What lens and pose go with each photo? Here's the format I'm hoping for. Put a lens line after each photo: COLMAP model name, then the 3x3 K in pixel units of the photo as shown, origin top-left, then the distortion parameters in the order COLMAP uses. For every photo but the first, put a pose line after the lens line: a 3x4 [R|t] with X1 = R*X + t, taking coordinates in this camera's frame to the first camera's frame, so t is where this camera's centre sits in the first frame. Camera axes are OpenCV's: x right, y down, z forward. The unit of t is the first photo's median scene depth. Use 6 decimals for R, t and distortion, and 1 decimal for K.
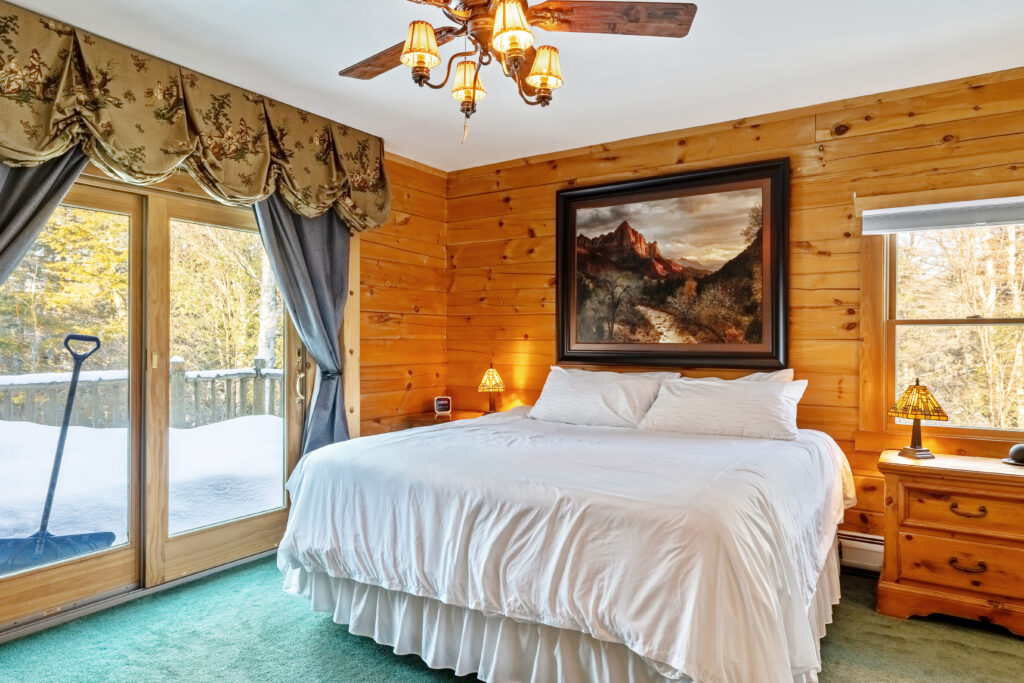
lens RADIAL K [[647.7, 0, 511.6], [0, 647.7, 344.3], [0, 0, 1]] dist [0.009597, -0.002986]
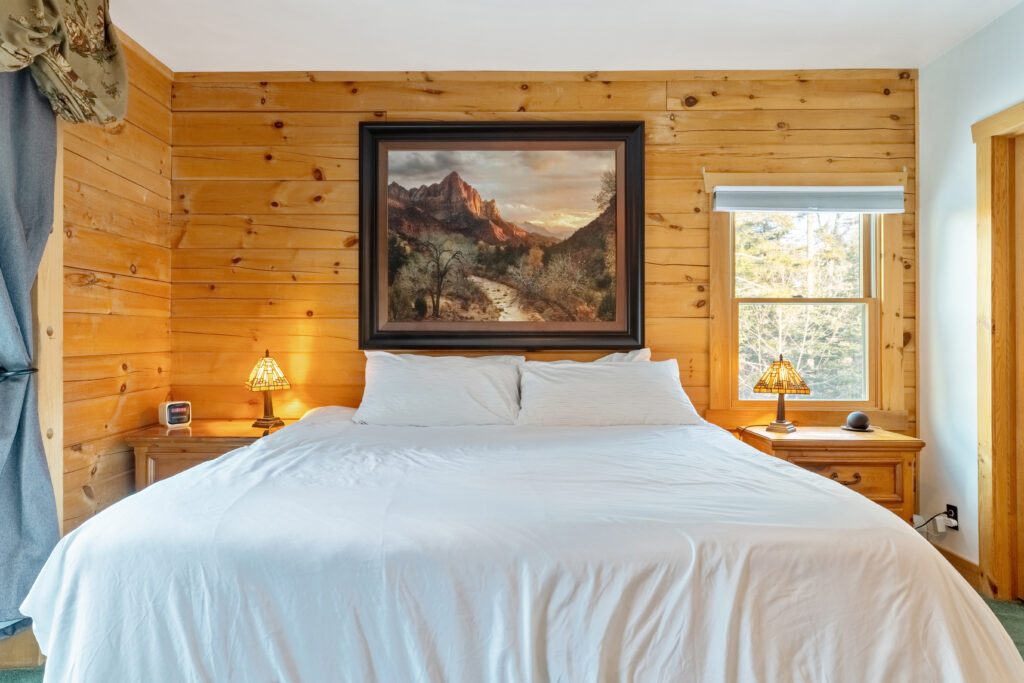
lens RADIAL K [[647.7, 0, 509.9], [0, 647.7, 333.7], [0, 0, 1]] dist [0.009597, -0.002986]
pose [[0.837956, -0.002095, 0.545734, -0.230745], [0.005408, 0.999975, -0.004464, 0.018913], [-0.545711, 0.006692, 0.837947, 0.309783]]
